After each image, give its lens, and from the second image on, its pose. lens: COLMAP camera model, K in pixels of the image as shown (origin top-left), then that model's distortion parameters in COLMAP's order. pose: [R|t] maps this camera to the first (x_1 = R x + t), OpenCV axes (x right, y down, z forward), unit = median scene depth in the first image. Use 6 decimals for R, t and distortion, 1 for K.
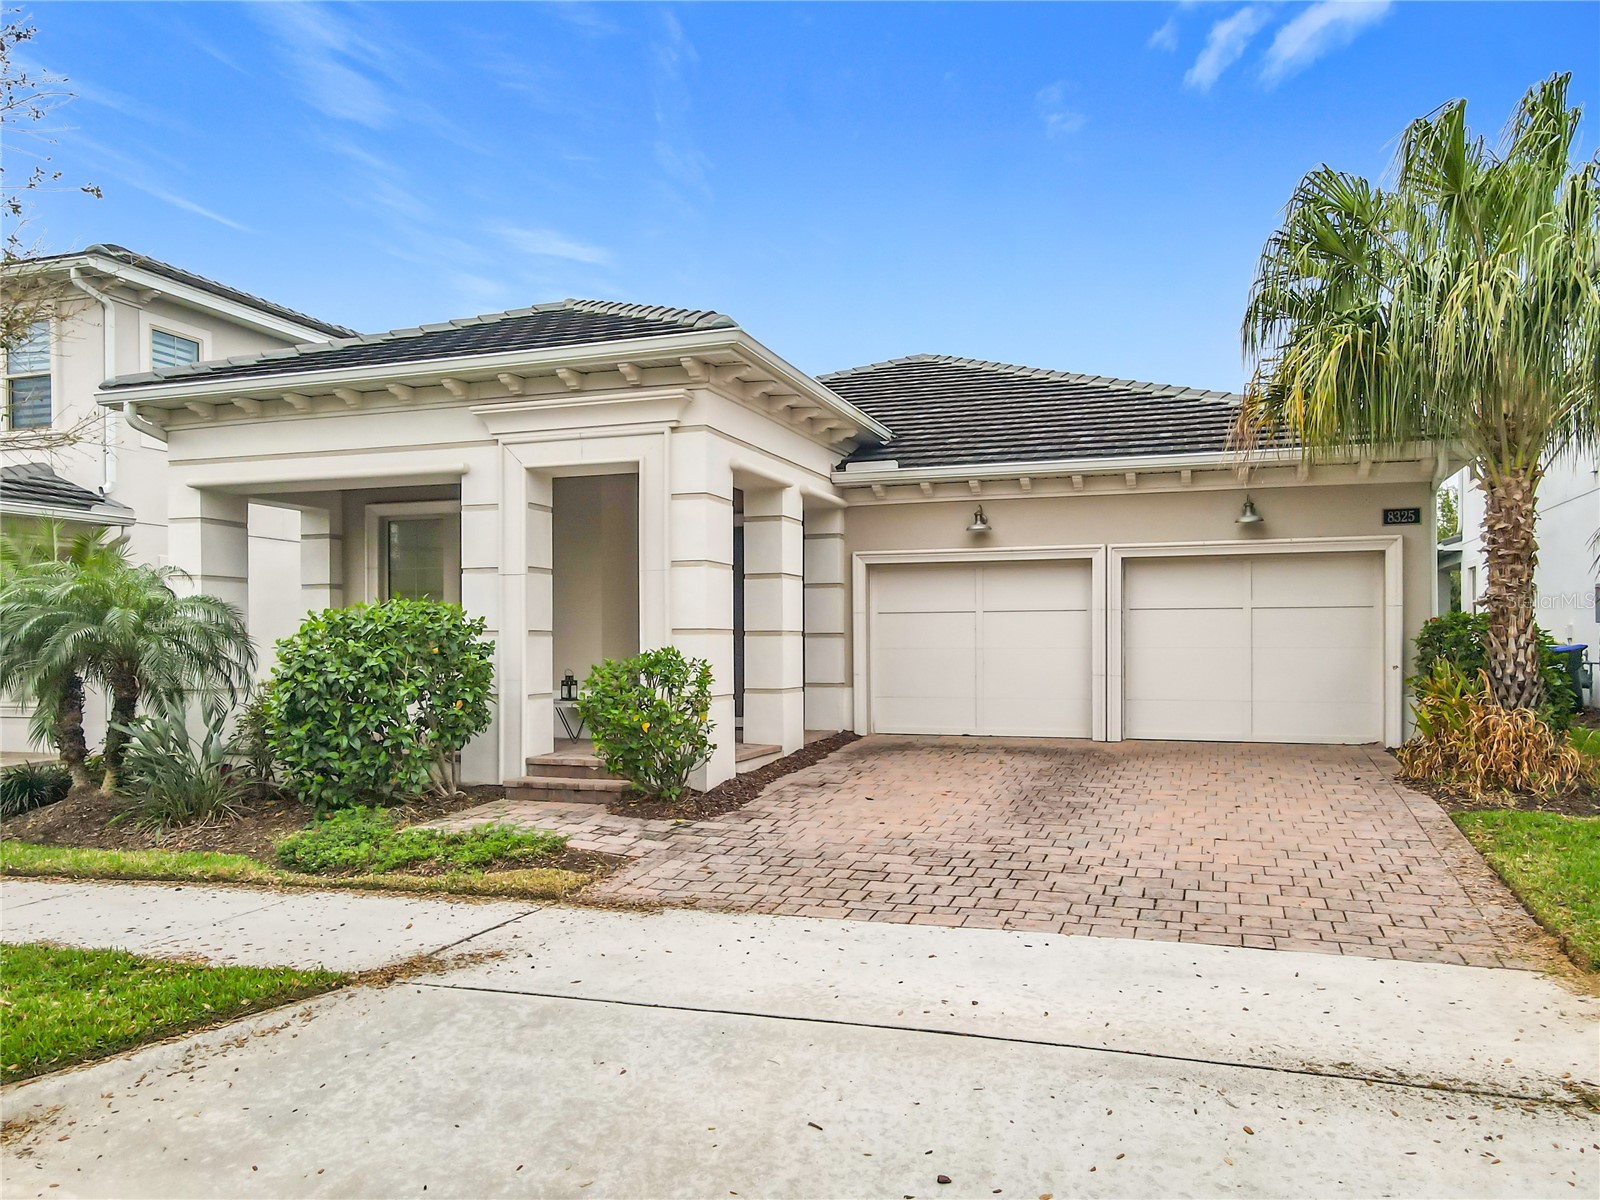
lens RADIAL K [[1203.3, 0, 804.6], [0, 1203.3, 644.3], [0, 0, 1]] dist [0.004923, 0.002388]
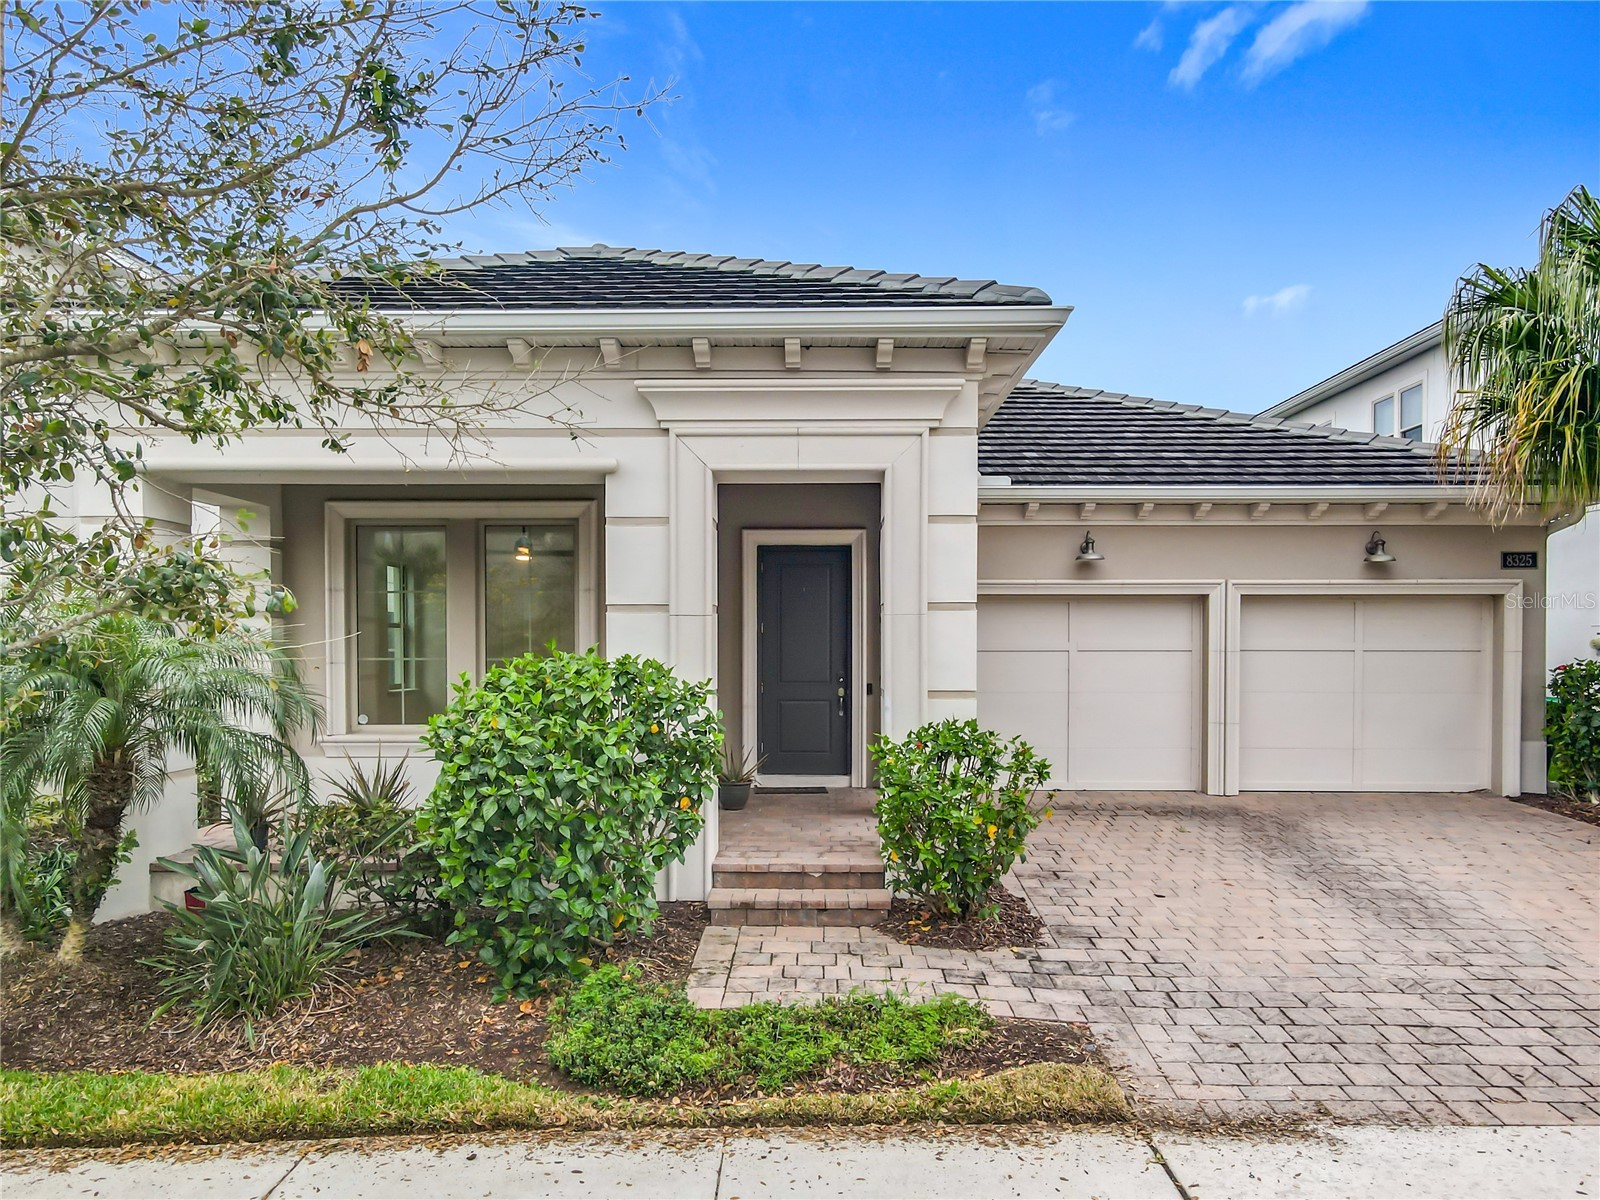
lens RADIAL K [[1198.6, 0, 798.9], [0, 1198.6, 689.1], [0, 0, 1]] dist [0.019666, -0.002179]
pose [[0.948819, -0.008126, 0.315715, -0.431645], [-0.004648, 0.999201, 0.039685, -0.044691], [-0.315785, -0.039121, 0.948024, 0.298688]]
